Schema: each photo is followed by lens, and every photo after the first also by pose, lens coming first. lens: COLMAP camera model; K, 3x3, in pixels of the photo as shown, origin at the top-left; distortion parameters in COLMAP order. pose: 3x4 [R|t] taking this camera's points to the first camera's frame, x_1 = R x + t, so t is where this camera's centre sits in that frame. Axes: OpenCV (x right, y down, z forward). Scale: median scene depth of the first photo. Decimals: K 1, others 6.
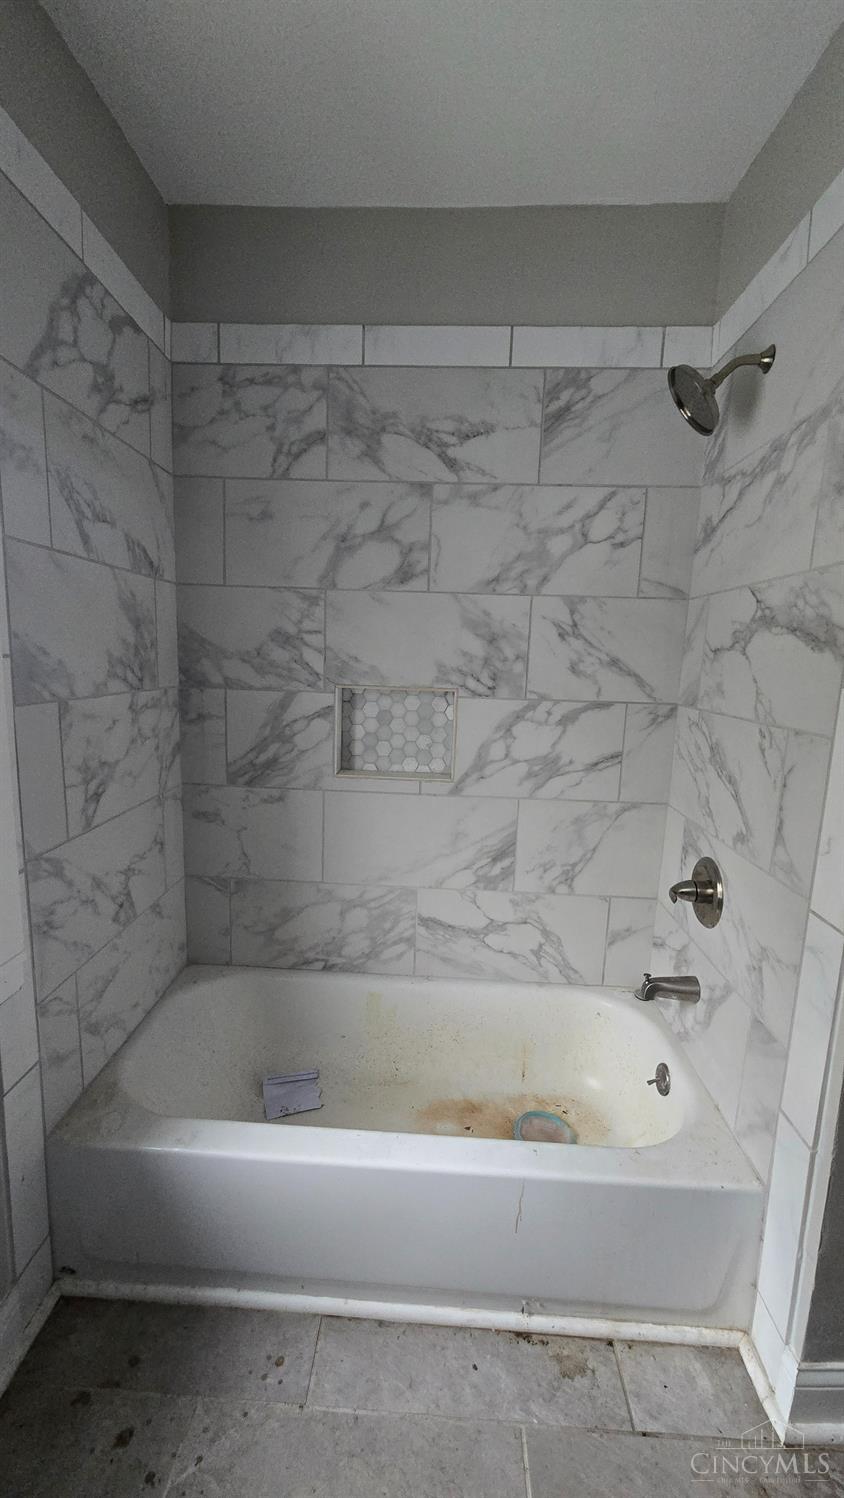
lens RADIAL K [[619.8, 0, 417.7], [0, 619.8, 752.4], [0, 0, 1]] dist [0.002417, 0.001796]
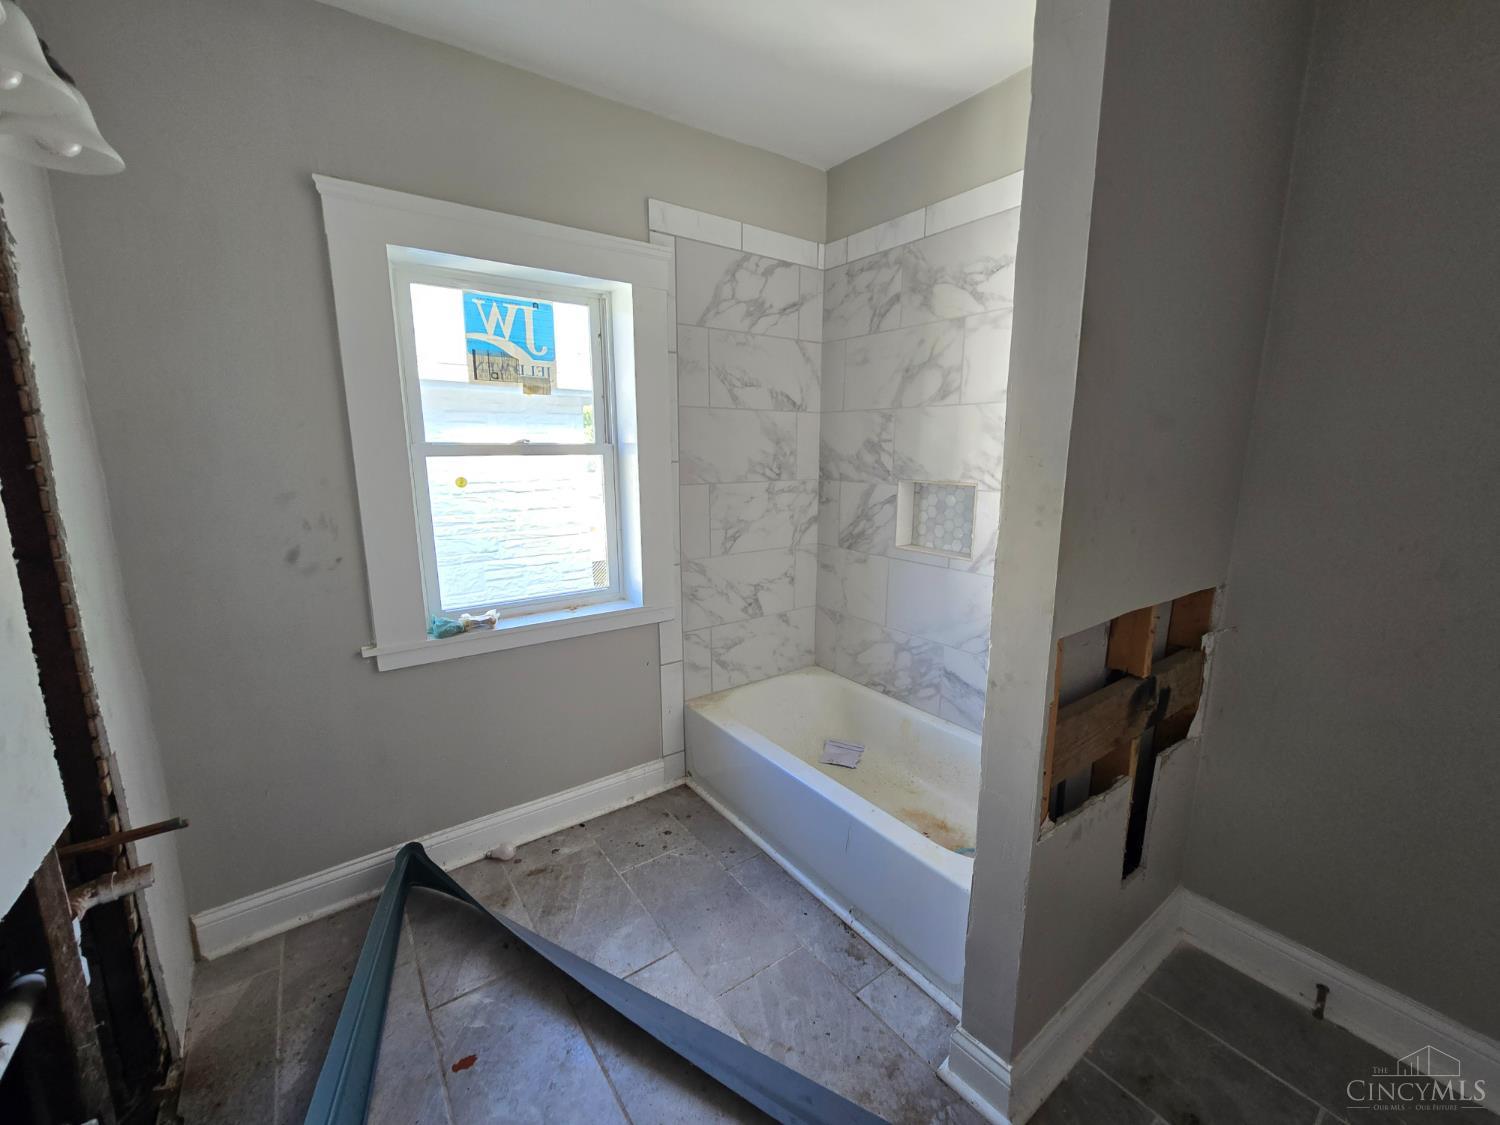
lens RADIAL K [[617.6, 0, 754.8], [0, 617.6, 561.6], [0, 0, 1]] dist [-0.002492, 0.000081]
pose [[0.624554, 0.109886, -0.773212, 0.750418], [-0.103683, 0.992955, 0.057366, 0.023857], [0.774068, 0.044341, 0.631547, -0.078185]]
